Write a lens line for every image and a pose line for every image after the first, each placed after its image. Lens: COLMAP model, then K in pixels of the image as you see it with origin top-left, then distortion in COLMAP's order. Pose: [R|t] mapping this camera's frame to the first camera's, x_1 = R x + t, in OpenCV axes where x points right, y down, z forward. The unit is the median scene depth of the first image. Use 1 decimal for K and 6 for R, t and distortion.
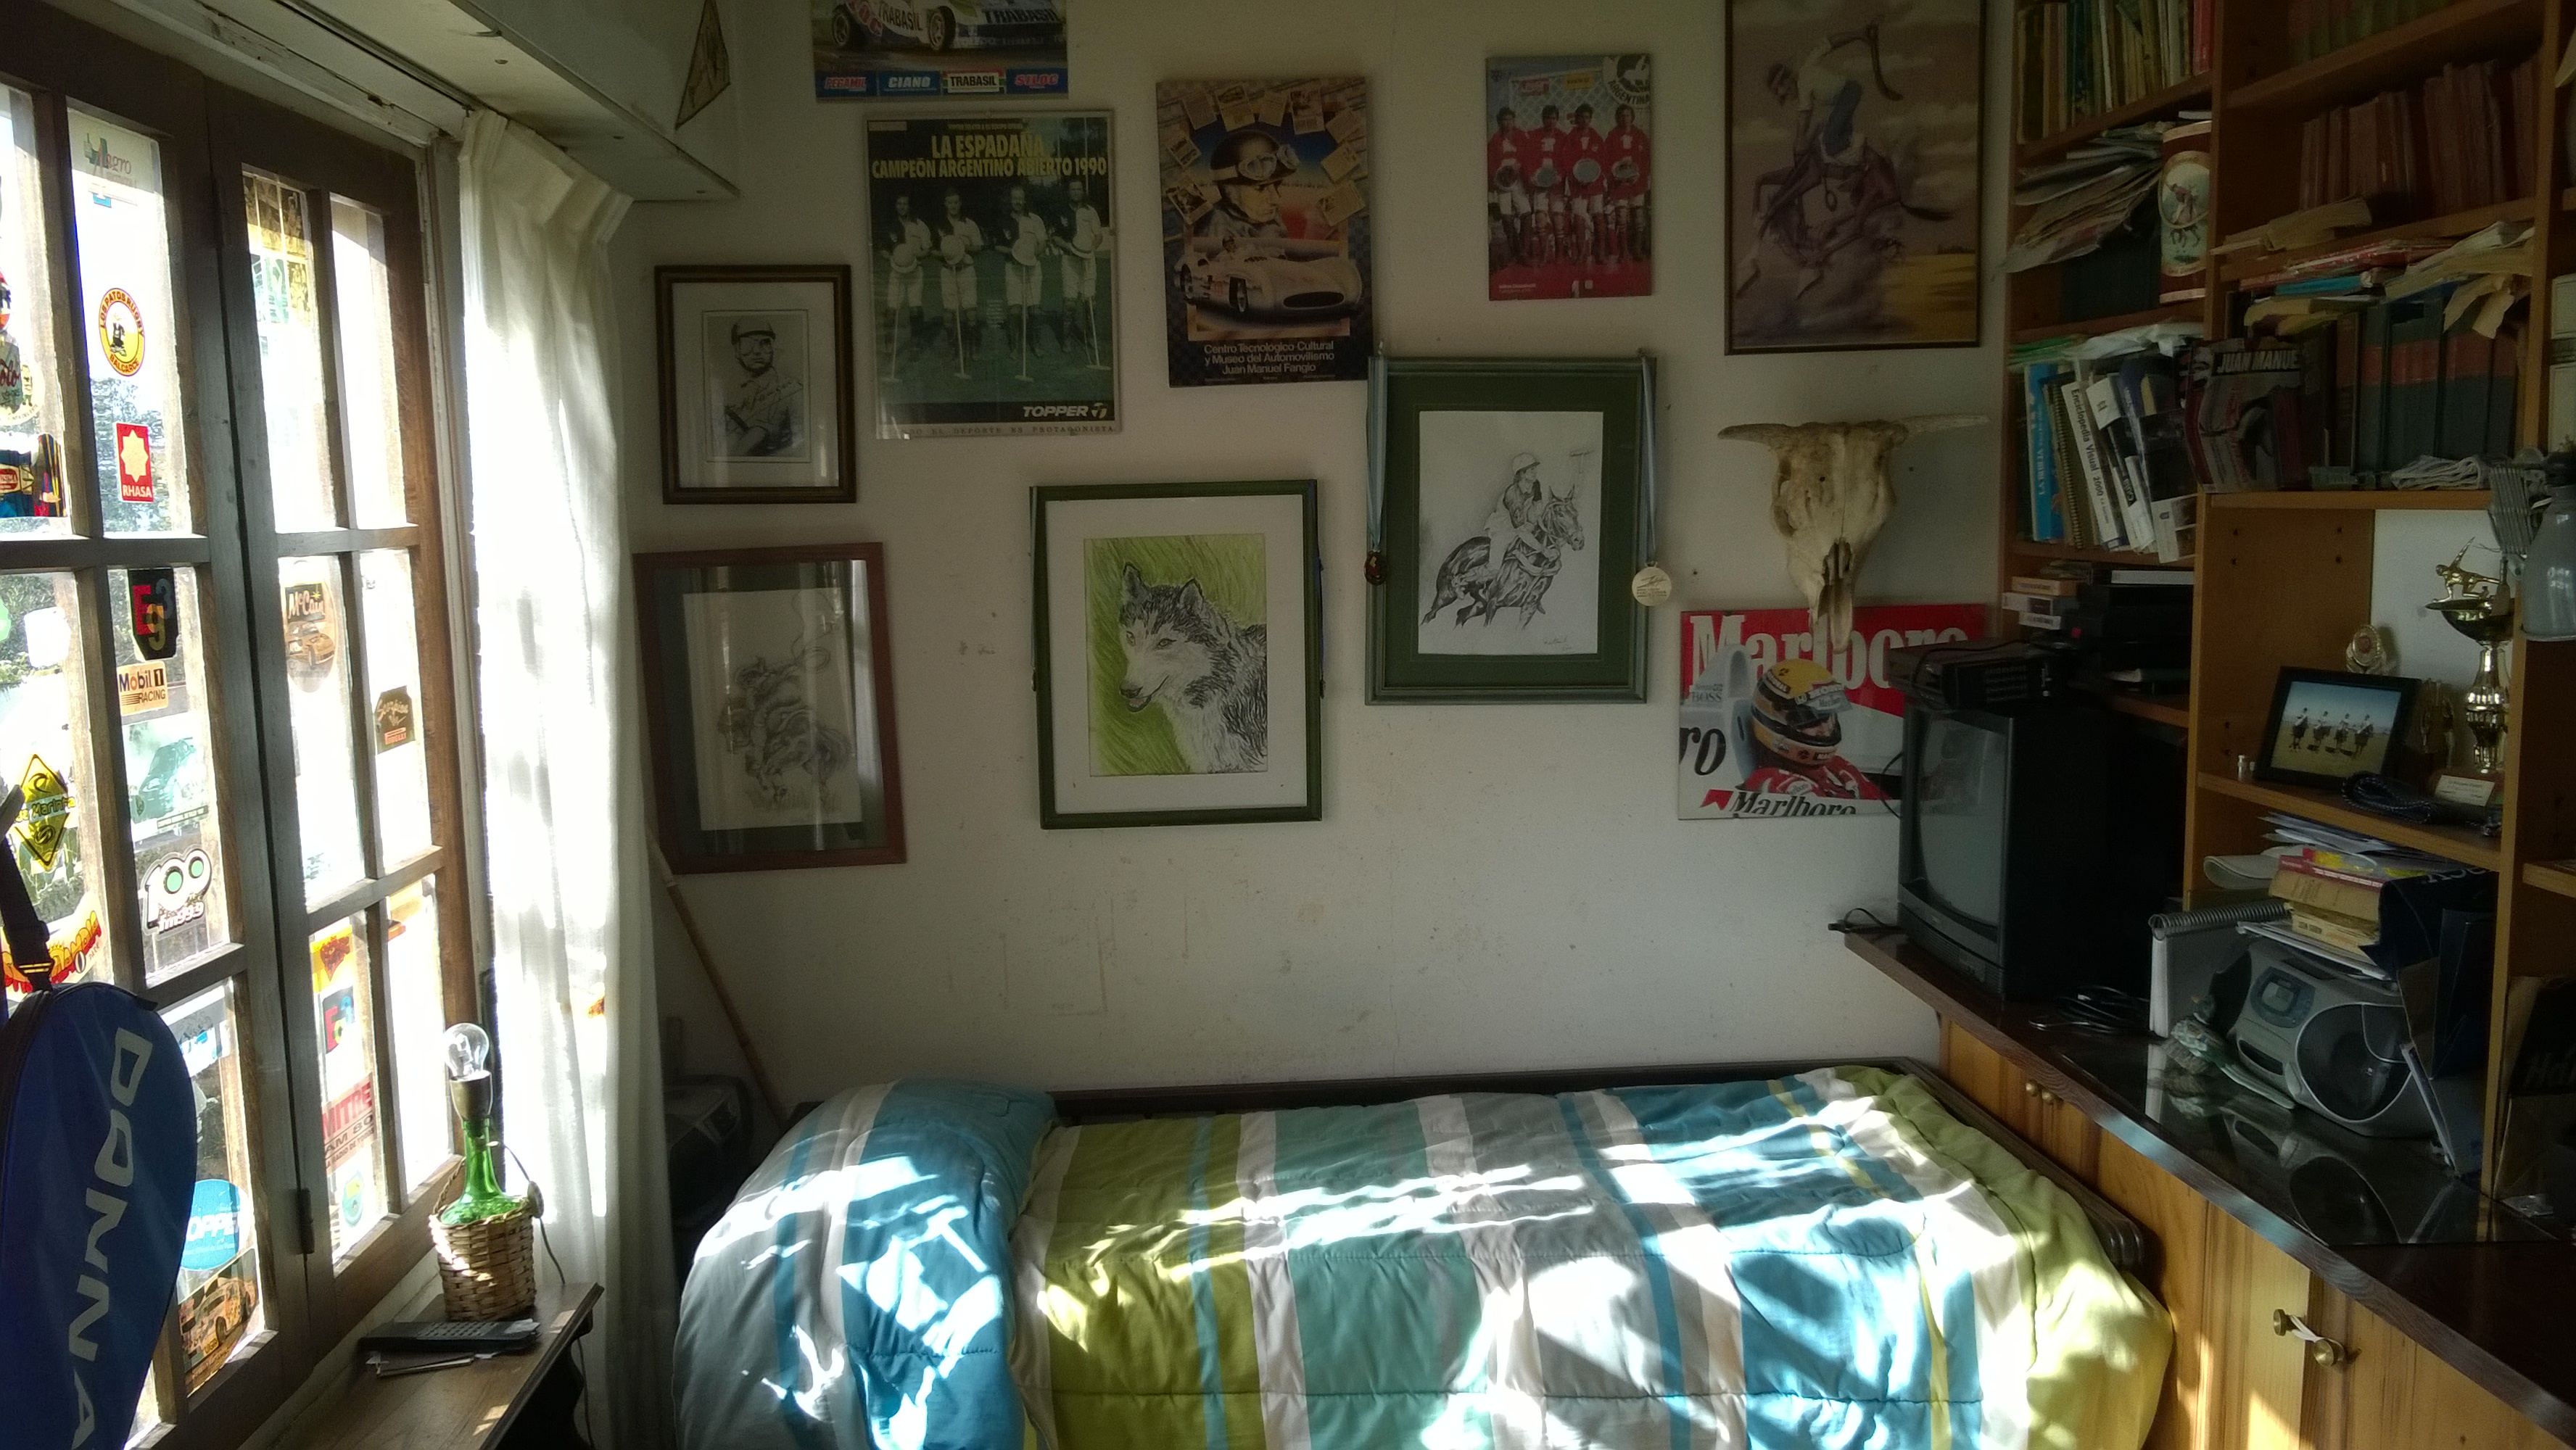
lens RADIAL K [[2019.5, 0, 1288.0], [0, 2019.5, 737.6], [0, 0, 1]] dist [0.002103, 0.007198]
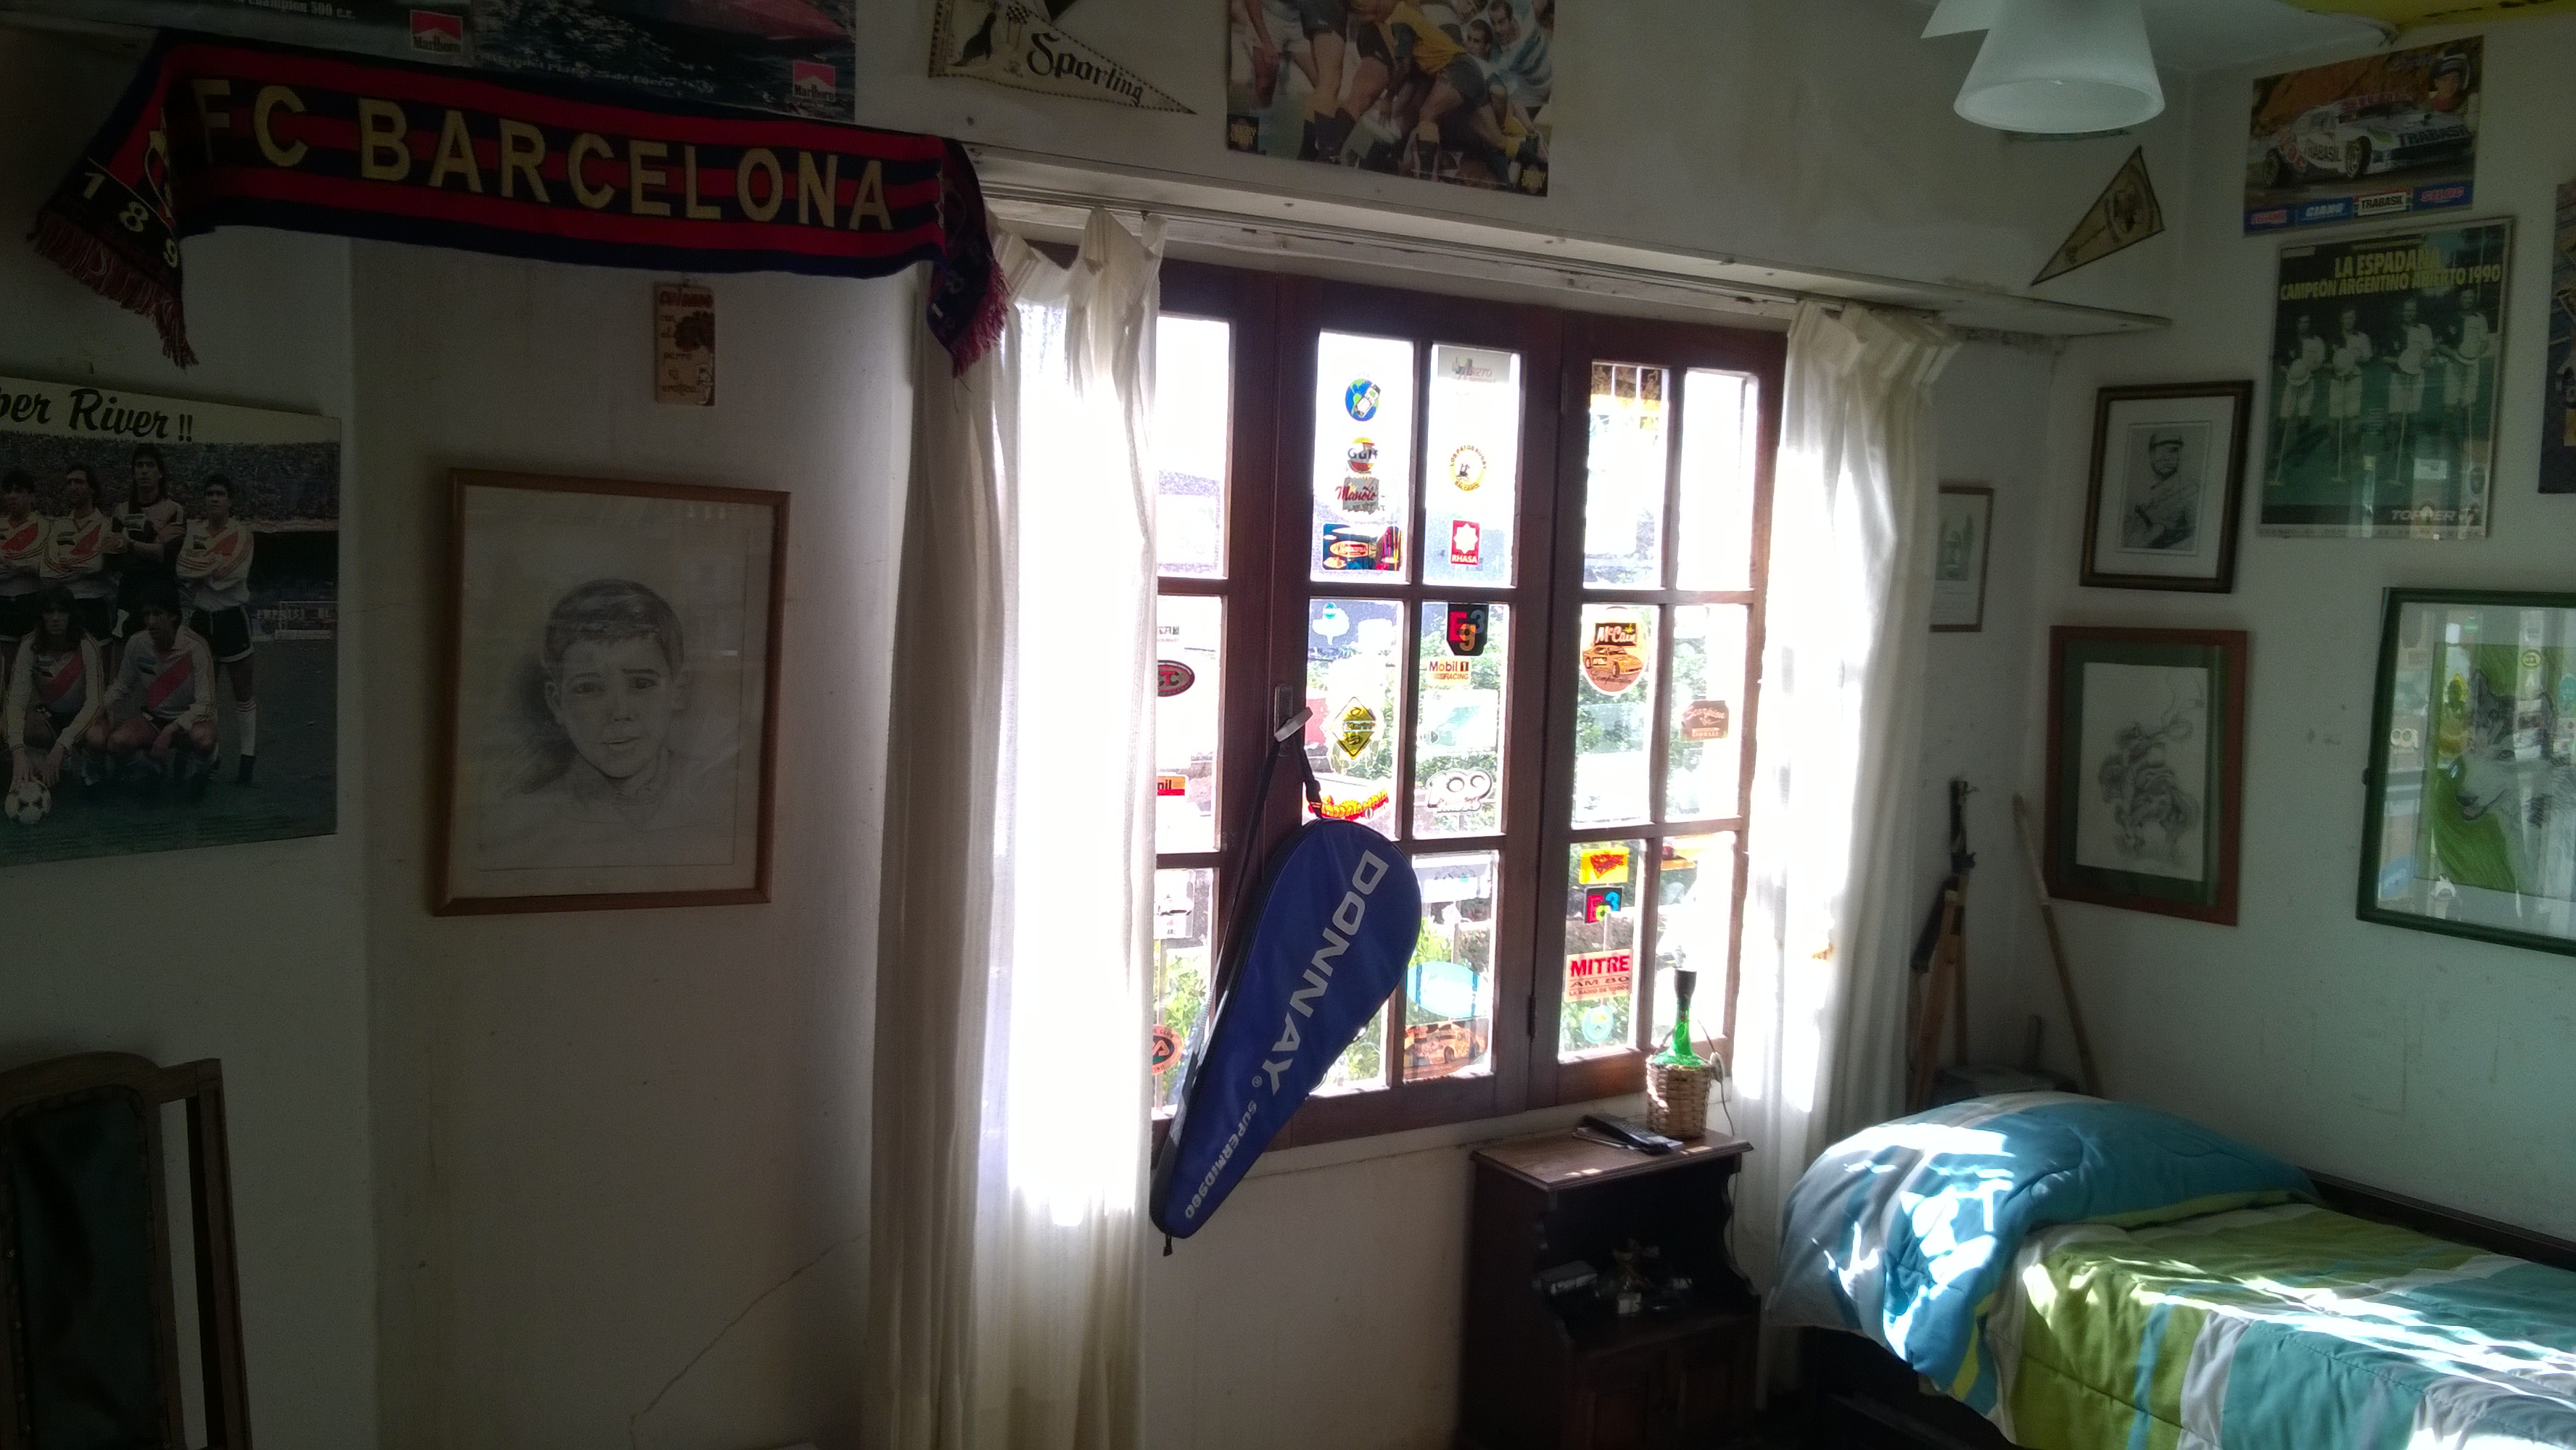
lens RADIAL K [[2021.3, 0, 1288.0], [0, 2021.3, 725.0], [0, 0, 1]] dist [0.048522, -0.077553]
pose [[0.497353, 0.111241, -0.860387, 0.506354], [-0.143929, 0.988582, 0.044616, -0.021138], [0.855526, 0.101645, 0.507685, 0.000796]]
